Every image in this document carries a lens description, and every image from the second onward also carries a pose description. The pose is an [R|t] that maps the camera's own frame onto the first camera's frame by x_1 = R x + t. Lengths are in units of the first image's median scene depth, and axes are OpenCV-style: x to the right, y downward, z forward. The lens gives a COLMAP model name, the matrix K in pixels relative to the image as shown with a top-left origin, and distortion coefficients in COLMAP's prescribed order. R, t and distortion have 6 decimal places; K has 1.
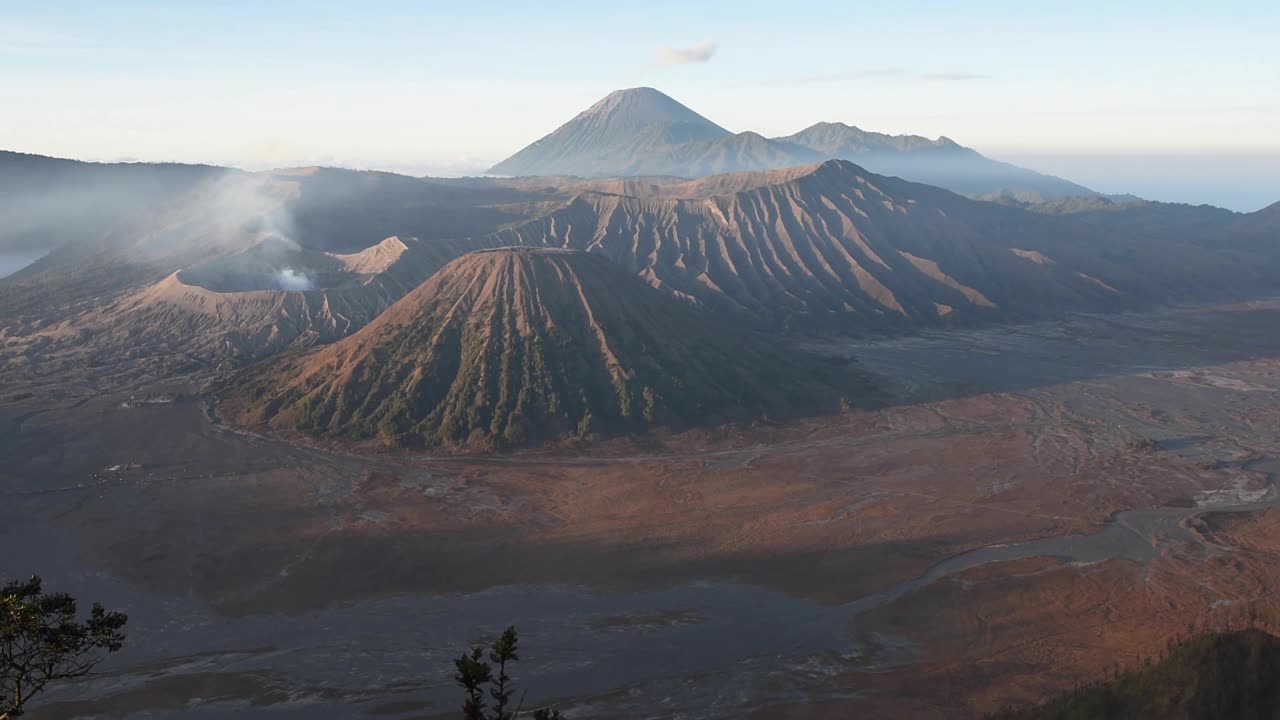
lens RADIAL K [[1288.1, 0, 645.8], [0, 1288.1, 385.4], [0, 0, 1]] dist [0.003554, 0.000000]
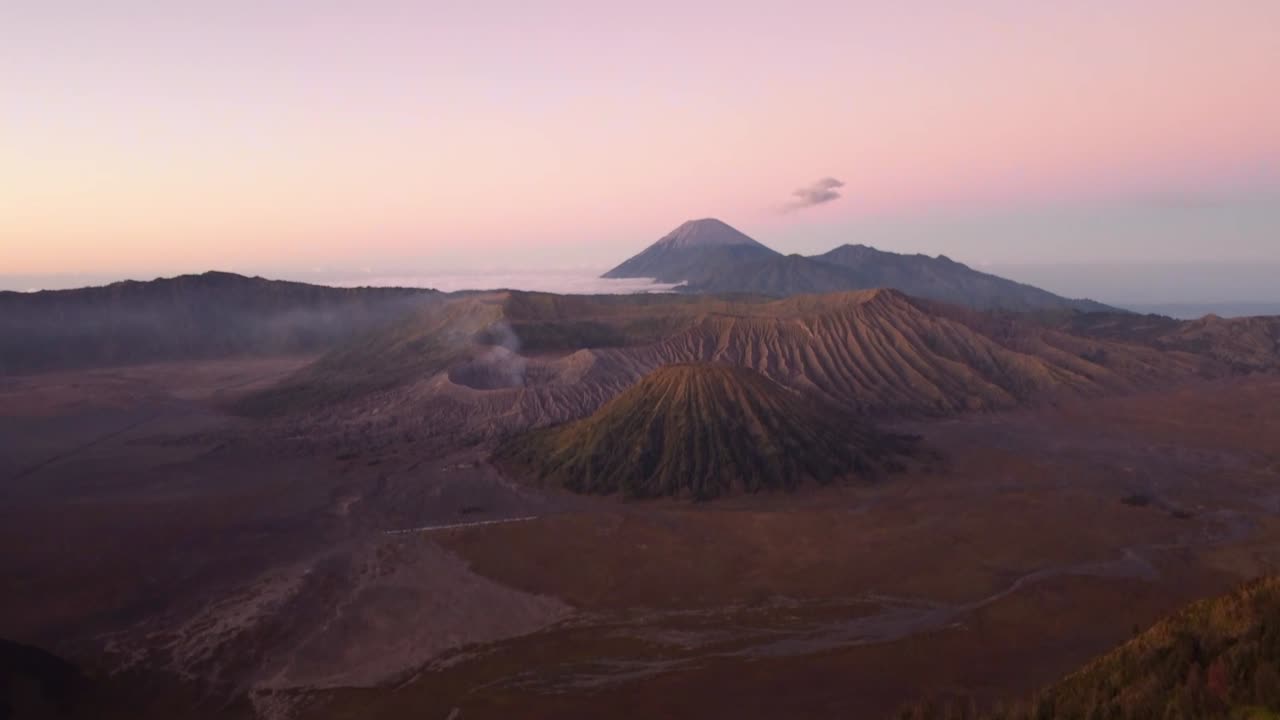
lens RADIAL K [[1001.0, 0, 629.3], [0, 1001.0, 366.5], [0, 0, 1]] dist [-0.054319, 0.014134]
pose [[0.997494, -0.003582, -0.070657, -0.098820], [-0.001740, 0.997174, -0.075105, -0.016777], [0.070727, 0.075040, 0.994669, -0.165548]]
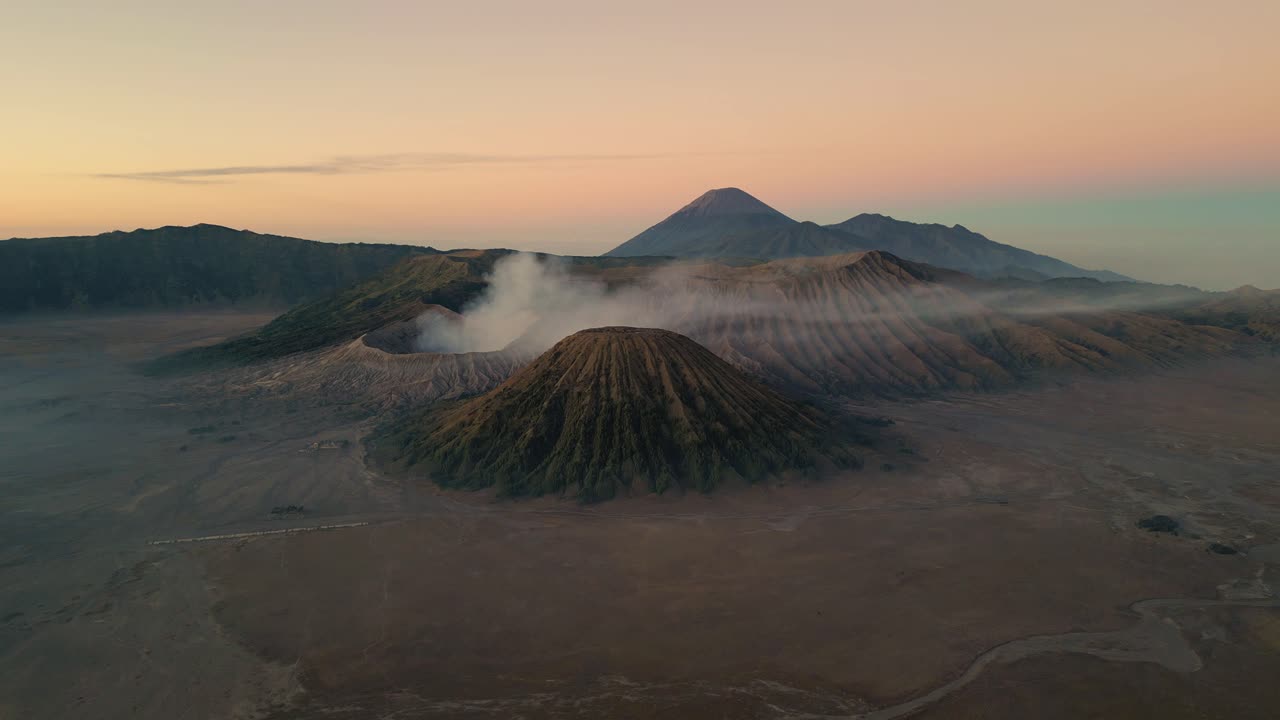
lens RADIAL K [[934.8, 0, 636.2], [0, 934.8, 351.0], [0, 0, 1]] dist [-0.002963, 0.023534]
pose [[0.994682, 0.019602, -0.101110, 0.012382], [-0.024853, 0.998393, -0.050938, -0.041768], [0.099949, 0.053180, 0.993570, 0.110430]]
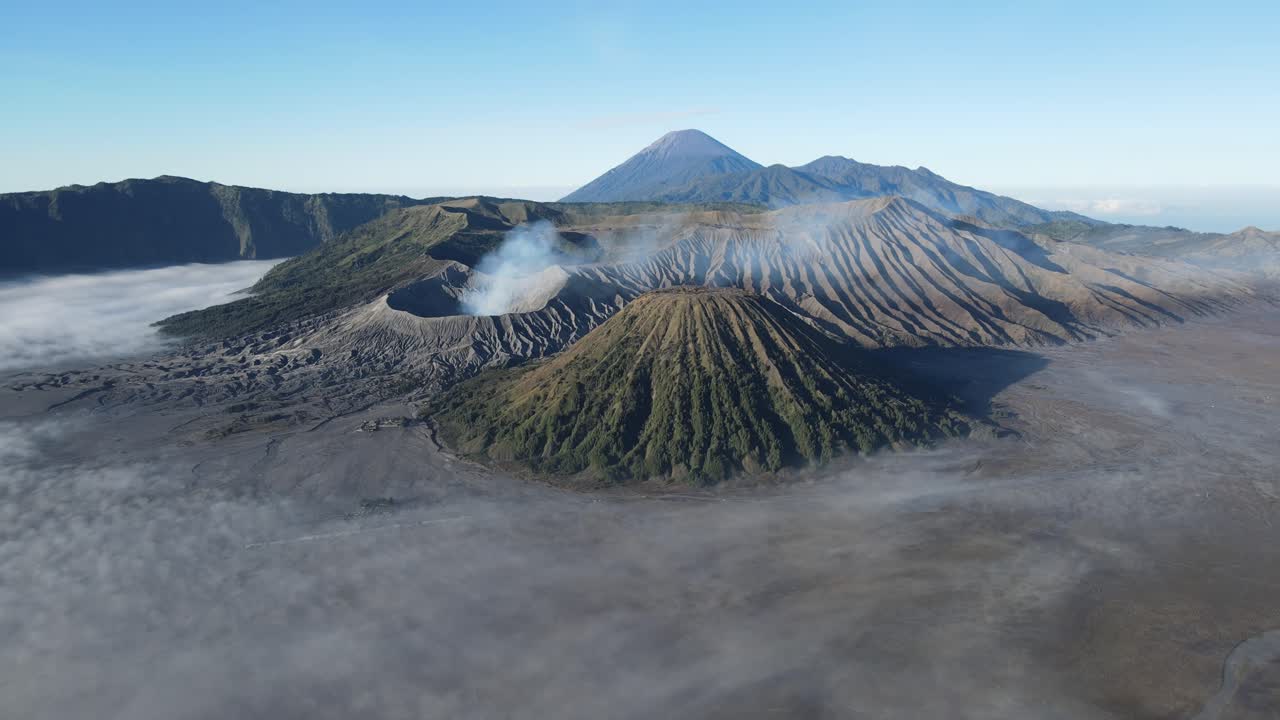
lens RADIAL K [[934.8, 0, 638.0], [0, 934.8, 332.1], [0, 0, 1]] dist [-0.002963, 0.023534]
pose [[0.999067, 0.004401, -0.042953, -0.117099], [-0.004935, 0.999912, -0.012334, -0.061429], [0.042895, 0.012534, 0.999001, 0.170035]]
